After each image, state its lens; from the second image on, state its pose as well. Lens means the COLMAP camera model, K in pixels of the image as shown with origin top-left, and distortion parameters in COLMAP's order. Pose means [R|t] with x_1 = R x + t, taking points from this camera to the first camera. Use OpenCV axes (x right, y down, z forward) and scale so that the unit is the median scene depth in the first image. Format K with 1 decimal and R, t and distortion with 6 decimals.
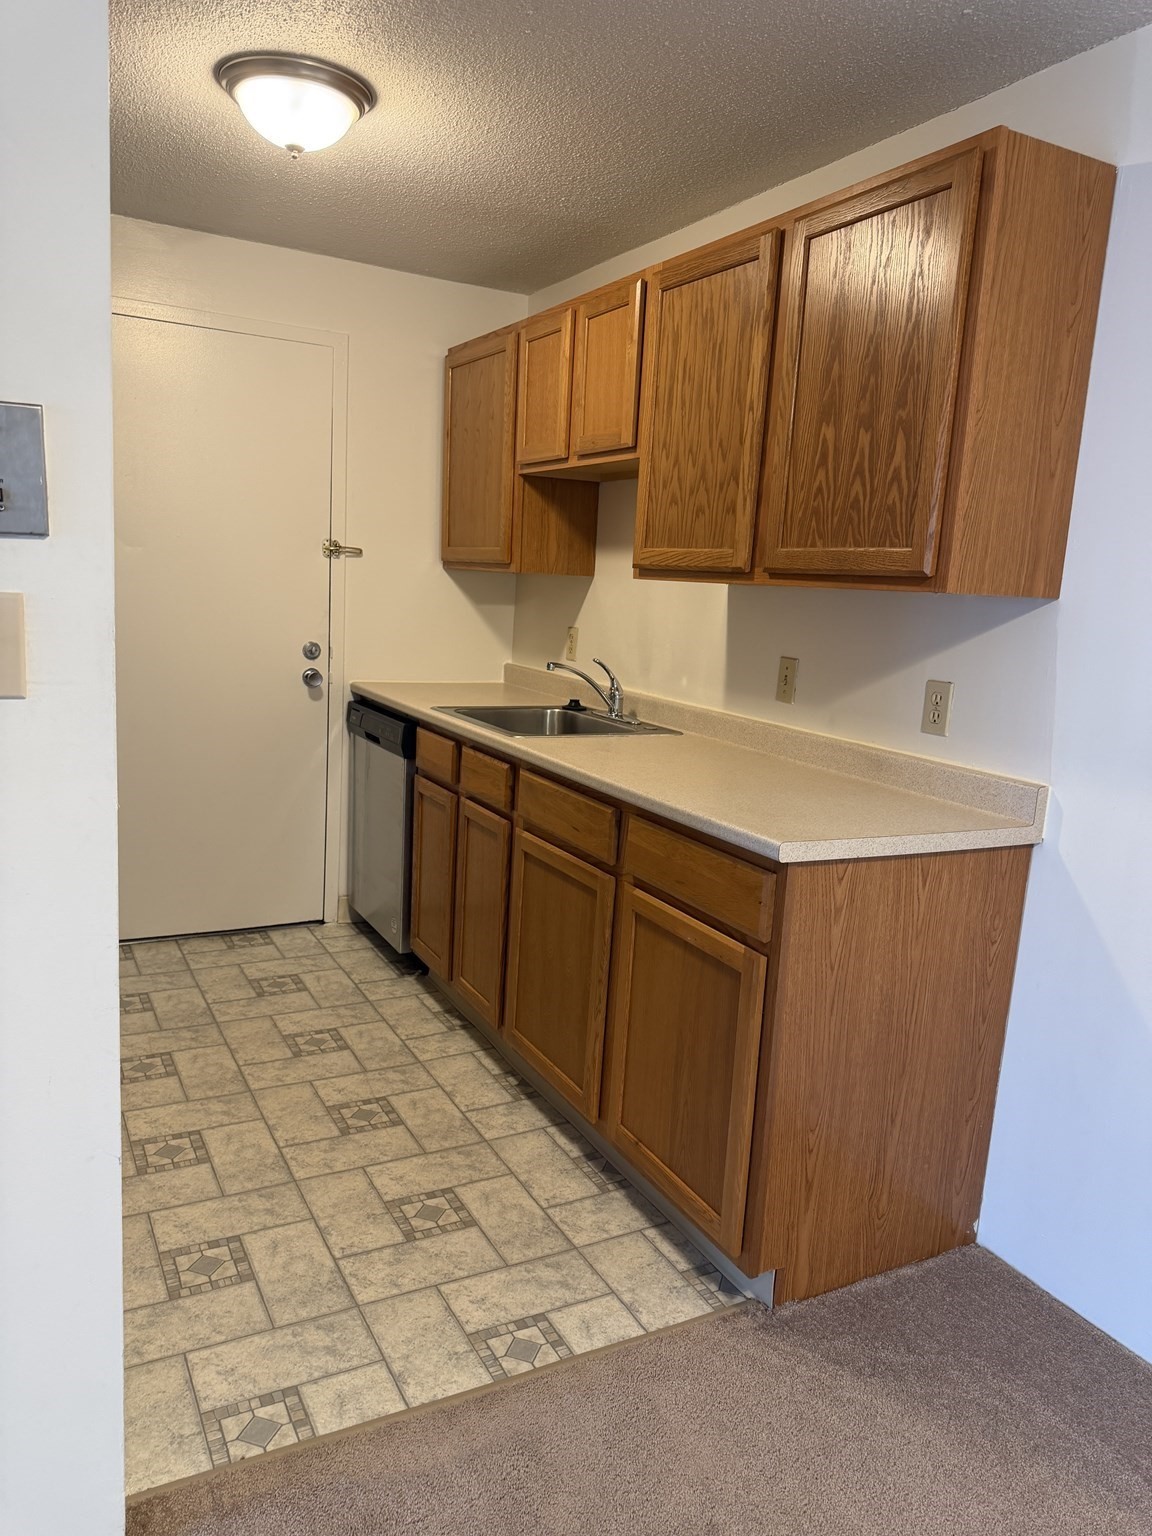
lens RADIAL K [[1097.6, 0, 576.0], [0, 1097.6, 768.0], [0, 0, 1]] dist [0.086535, -0.096126]
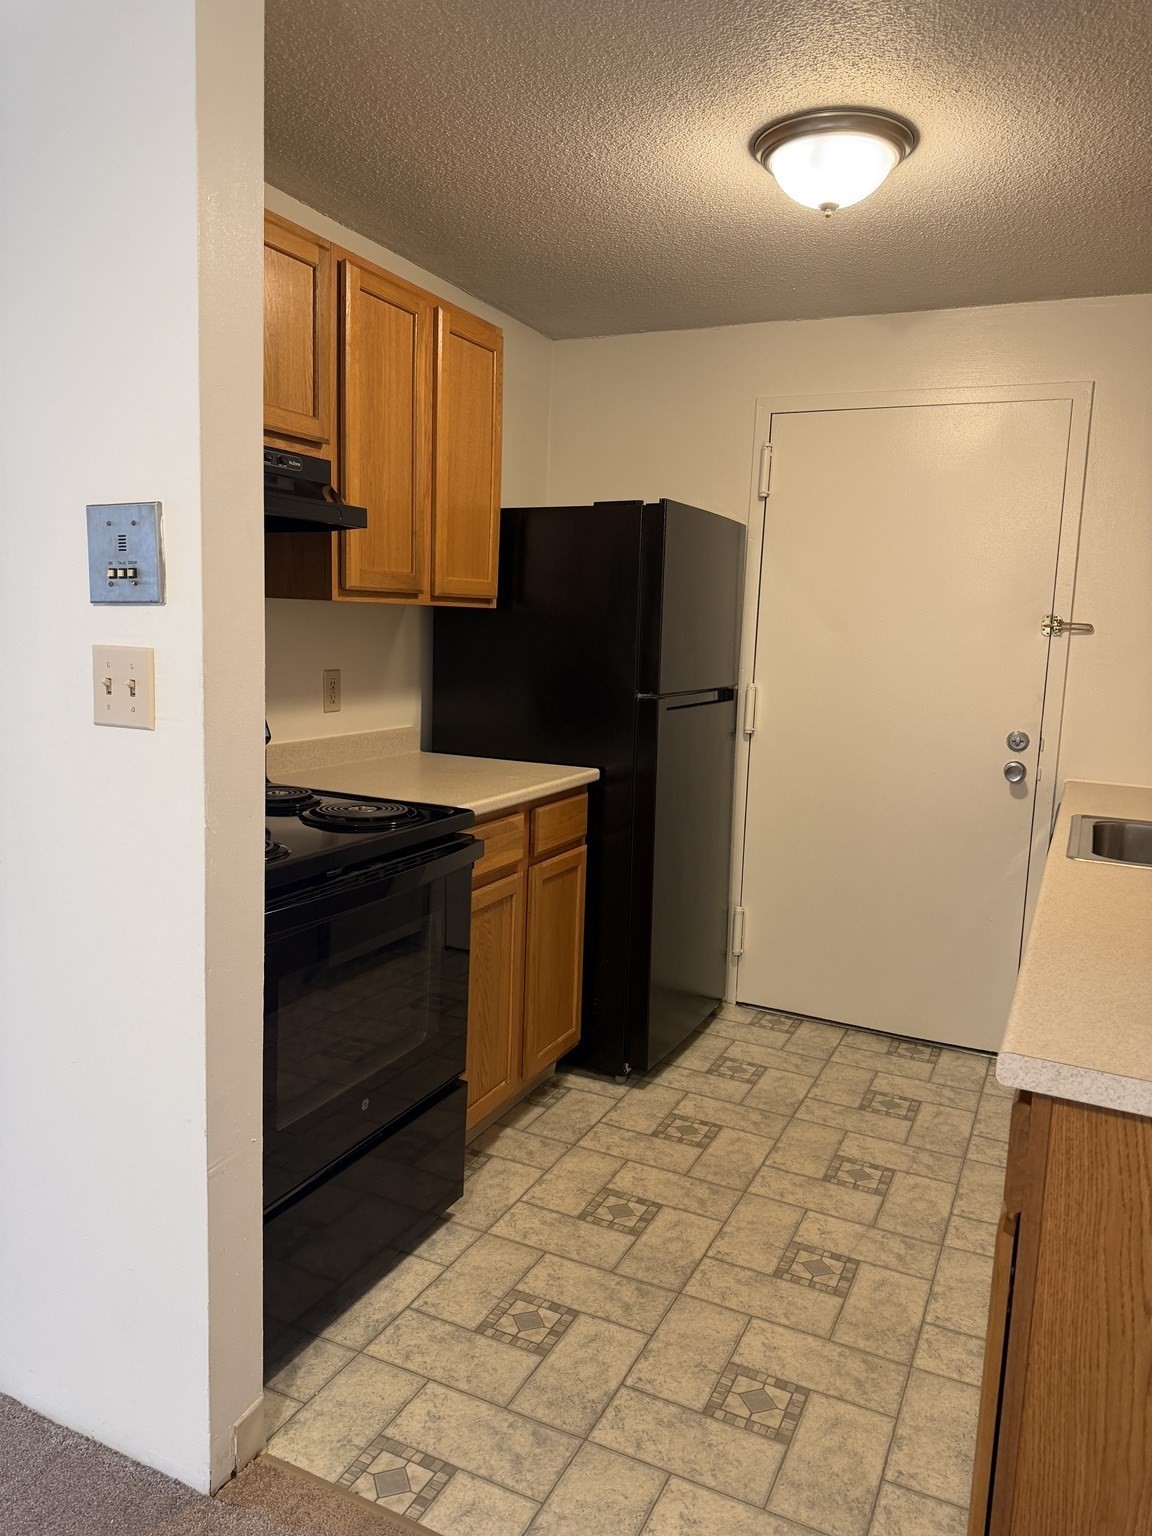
lens RADIAL K [[1097.6, 0, 576.0], [0, 1097.6, 768.0], [0, 0, 1]] dist [0.086535, -0.096126]
pose [[0.594676, 0.071504, -0.800780, 0.455074], [-0.141684, 0.989769, -0.016839, -0.038274], [0.791382, 0.123471, 0.598722, 0.357176]]
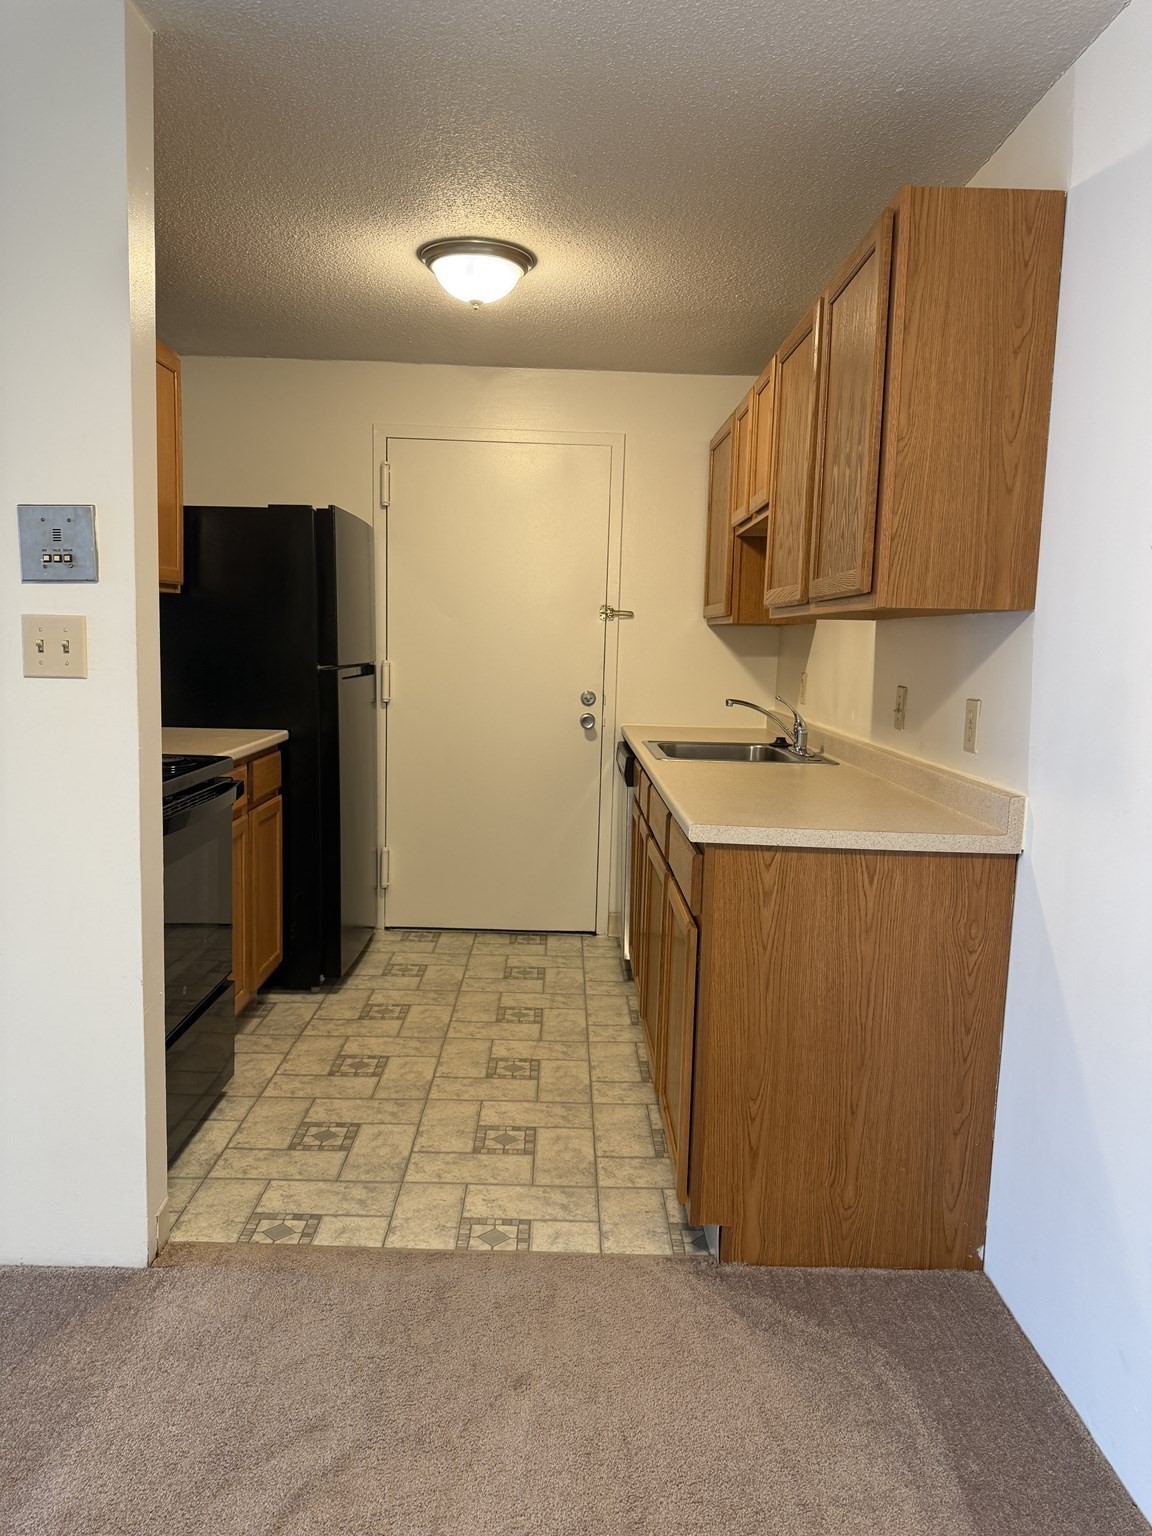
lens RADIAL K [[1093.8, 0, 575.9], [0, 1093.8, 762.7], [0, 0, 1]] dist [0.175305, -0.267288]
pose [[0.886030, 0.018722, -0.463249, 0.523967], [-0.056103, 0.996171, -0.067047, 0.074693], [0.460220, 0.085395, 0.883688, -0.071418]]
